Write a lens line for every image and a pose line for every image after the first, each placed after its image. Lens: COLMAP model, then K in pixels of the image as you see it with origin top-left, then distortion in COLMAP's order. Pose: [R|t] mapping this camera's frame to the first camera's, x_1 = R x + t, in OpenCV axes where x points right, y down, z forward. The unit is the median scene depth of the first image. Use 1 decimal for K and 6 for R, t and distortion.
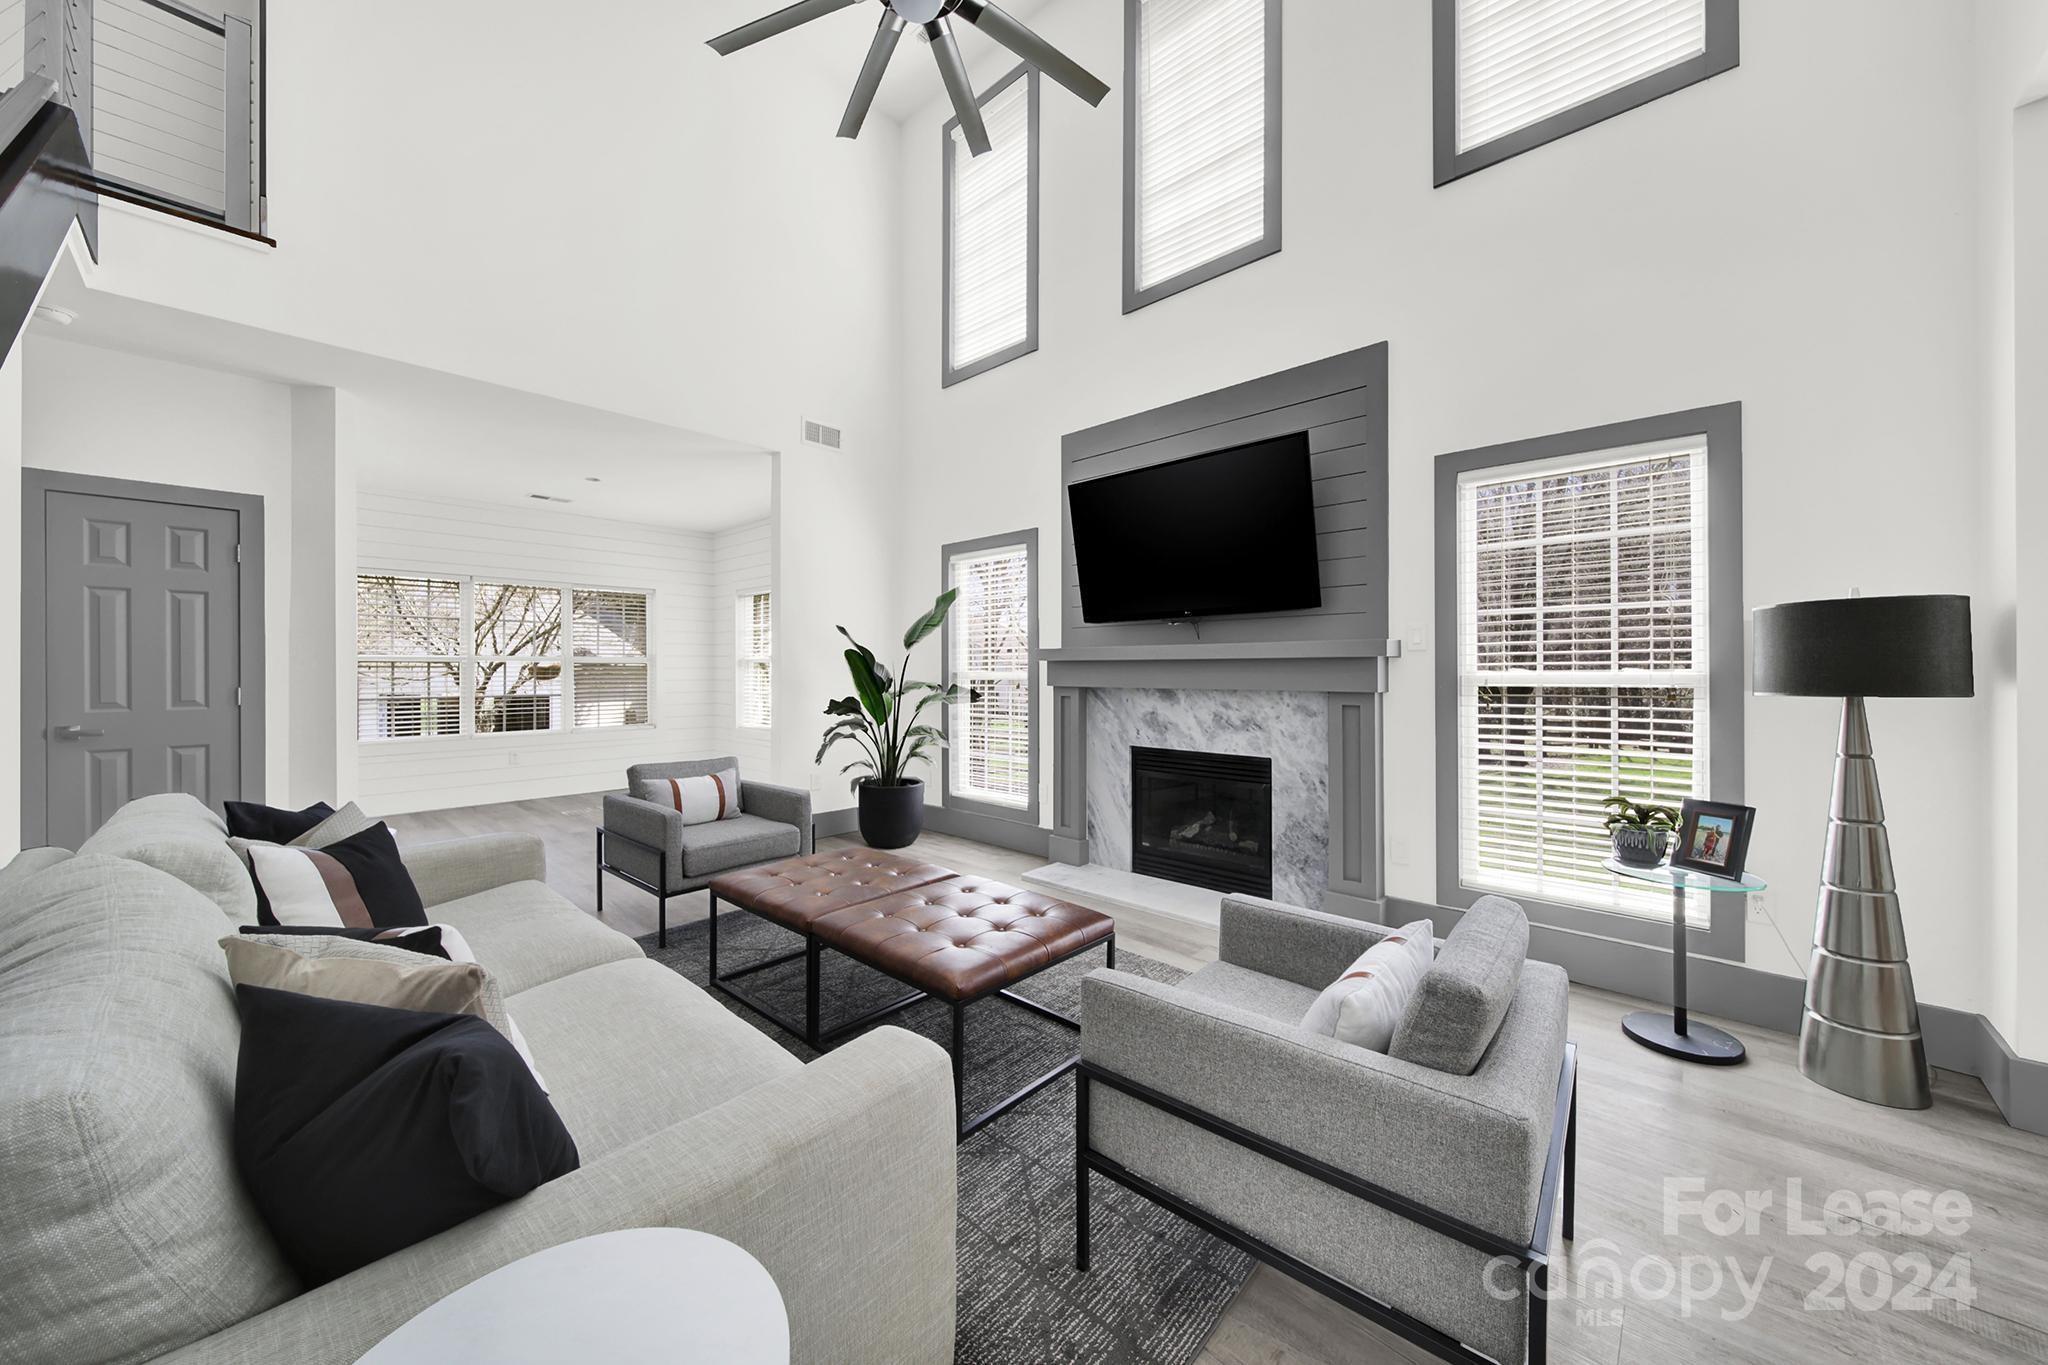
lens RADIAL K [[728.8, 0, 1020.2], [0, 728.8, 652.3], [0, 0, 1]] dist [-0.000677, -0.000149]
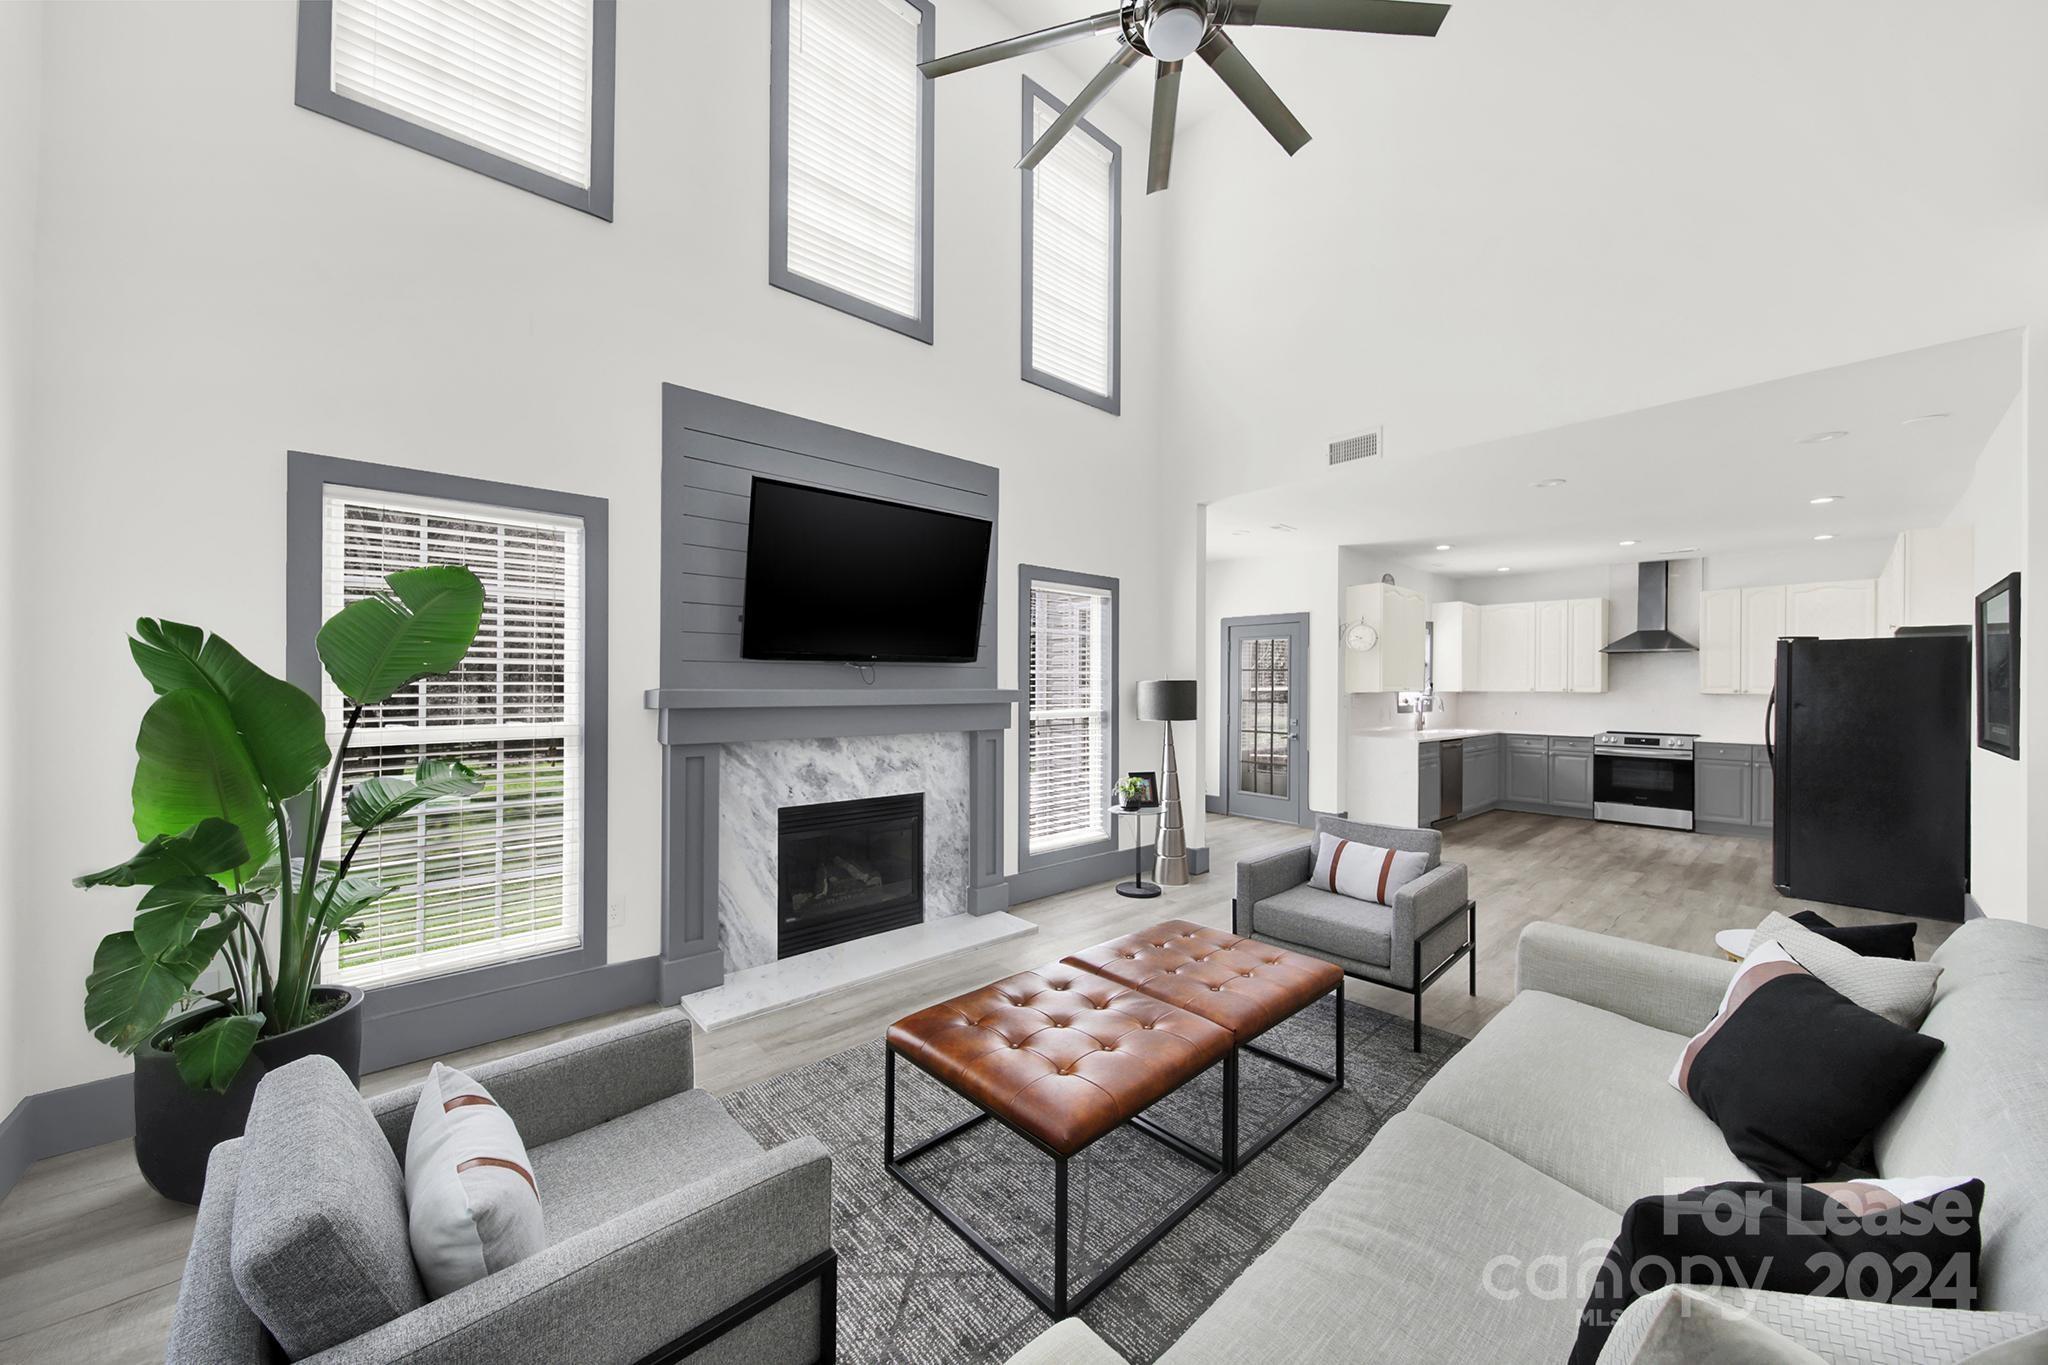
lens RADIAL K [[754.7, 0, 1037.0], [0, 754.7, 697.0], [0, 0, 1]] dist [0.005119, -0.000028]
pose [[0.068631, 0.015165, 0.997527, -0.685441], [0.001412, 0.999882, -0.015298, 0.015113], [-0.997641, 0.002458, 0.068602, 0.646141]]
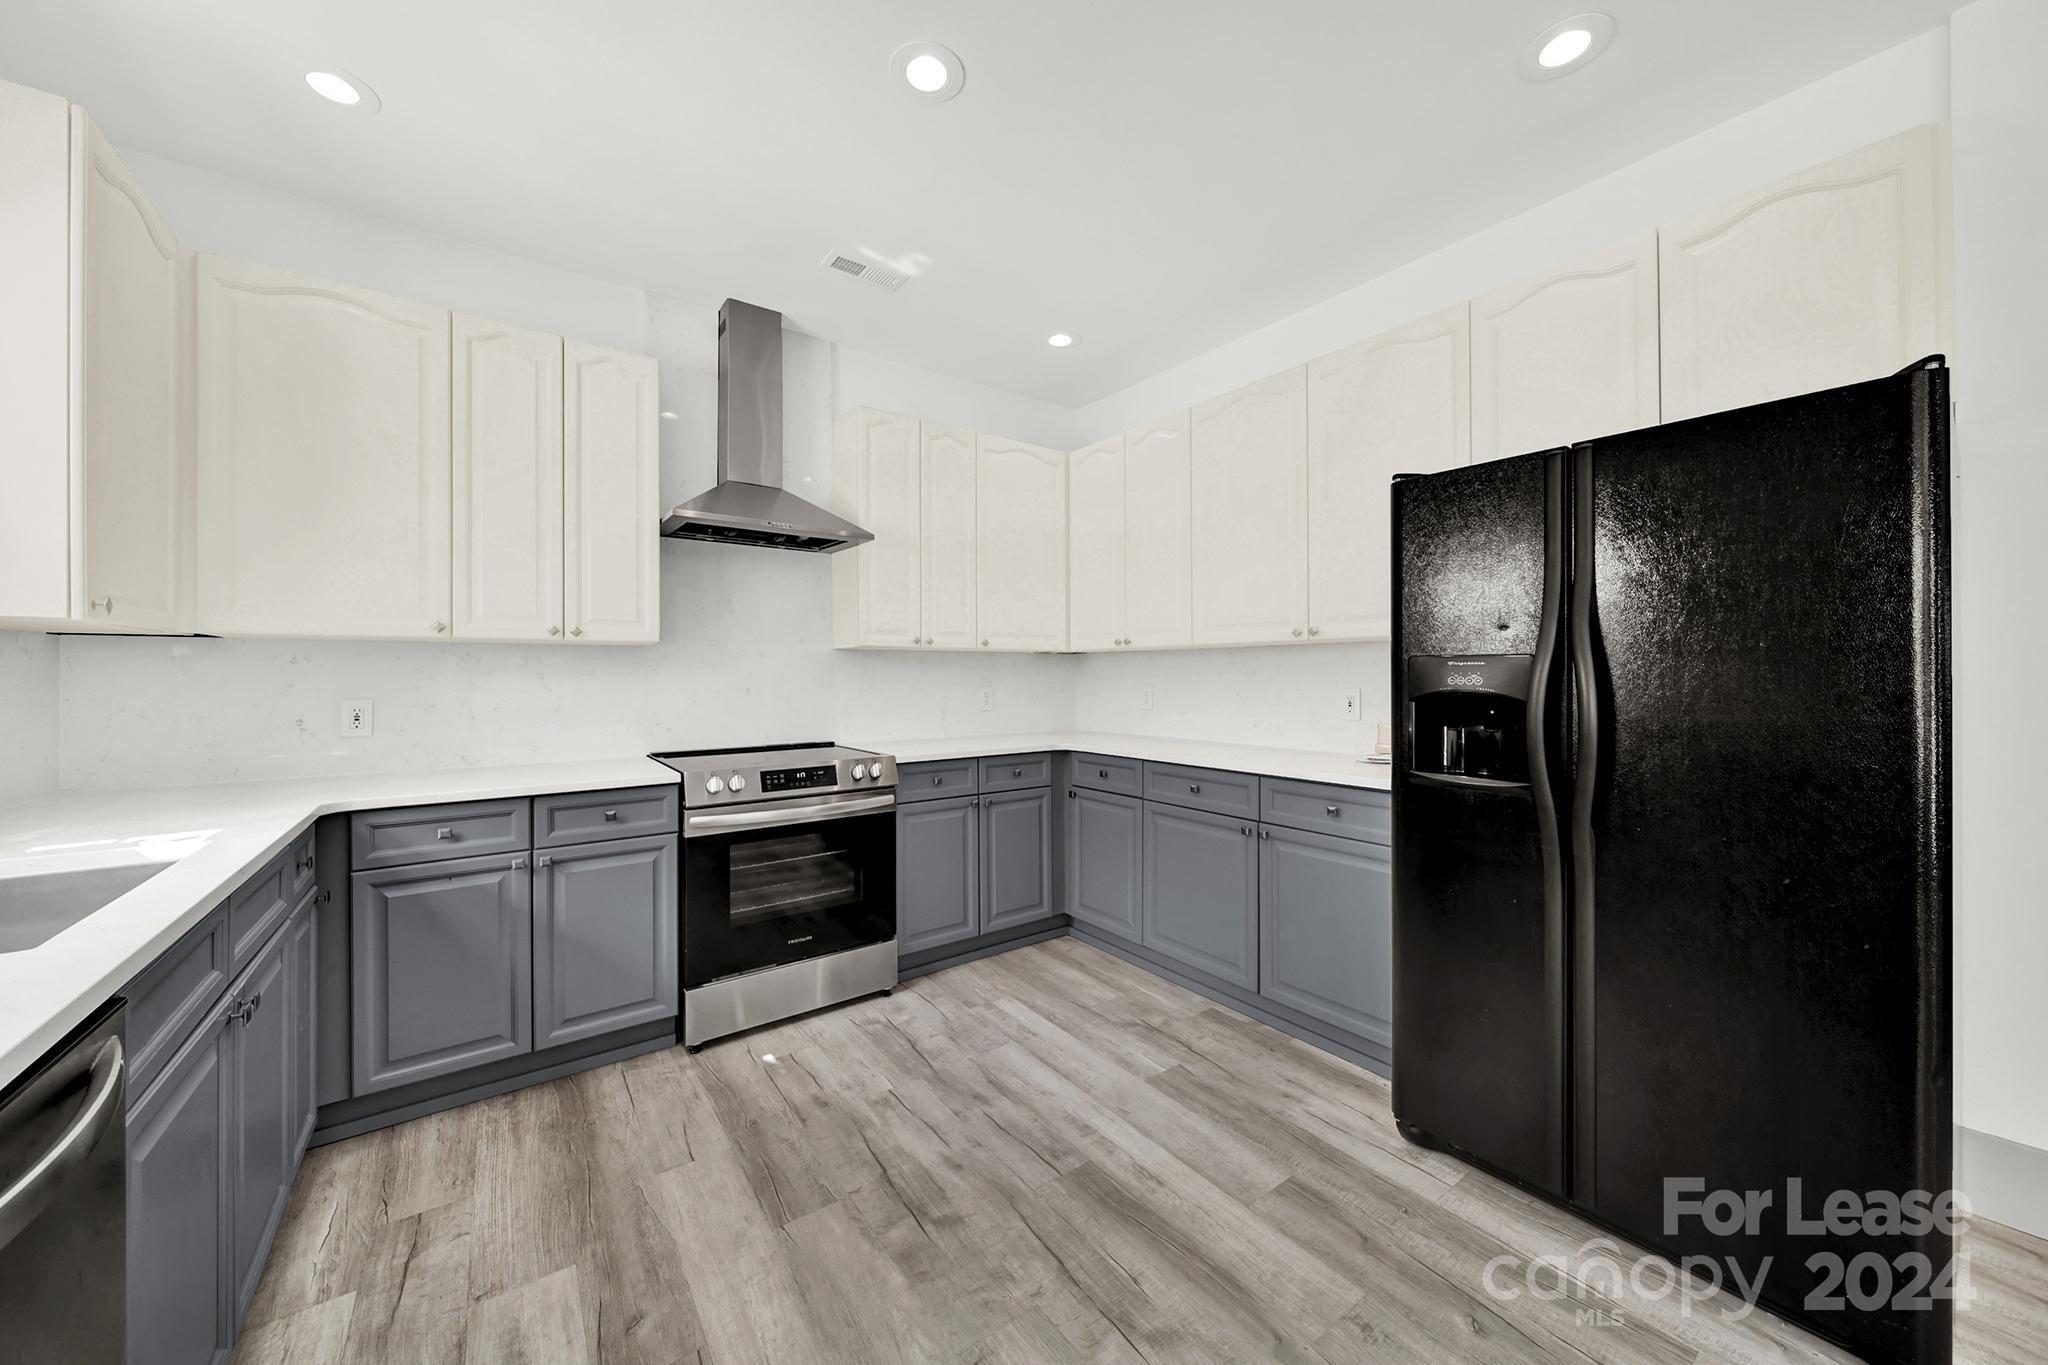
lens RADIAL K [[722.4, 0, 1022.6], [0, 722.4, 670.4], [0, 0, 1]] dist [-0.000659, -0.000096]
pose [[-0.982945, 0.004967, 0.183834, 0.891463], [0.002620, 0.999912, -0.013010, 0.012013], [-0.183882, -0.012306, -0.982871, -0.089130]]
